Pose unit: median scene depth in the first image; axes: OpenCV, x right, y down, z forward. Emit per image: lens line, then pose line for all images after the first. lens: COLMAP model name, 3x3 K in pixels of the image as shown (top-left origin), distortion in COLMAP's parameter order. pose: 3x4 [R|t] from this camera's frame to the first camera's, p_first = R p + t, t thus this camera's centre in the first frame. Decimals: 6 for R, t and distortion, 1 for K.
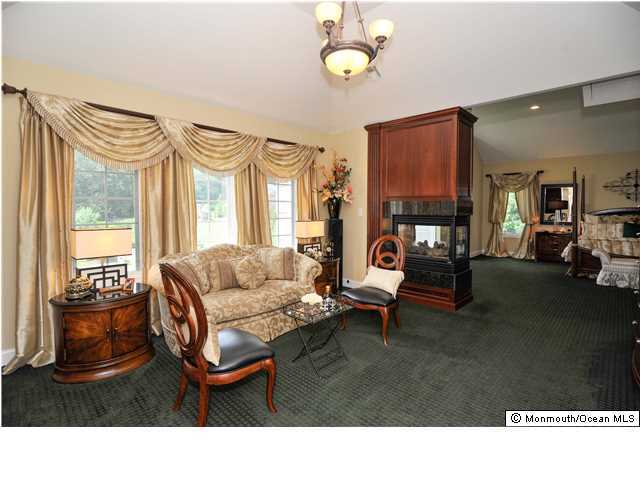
lens RADIAL K [[311.4, 0, 317.8], [0, 311.4, 219.0], [0, 0, 1]] dist [0.000451, -0.000516]
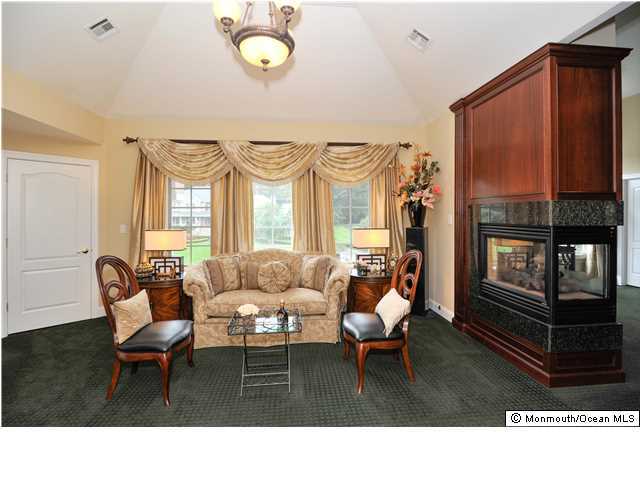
lens RADIAL K [[311.4, 0, 317.8], [0, 311.4, 219.0], [0, 0, 1]] dist [0.000451, -0.000516]
pose [[0.764025, 0.003331, -0.645178, 0.503726], [-0.019091, 0.999666, -0.017446, -0.004056], [0.644904, 0.025647, 0.763833, 0.271702]]
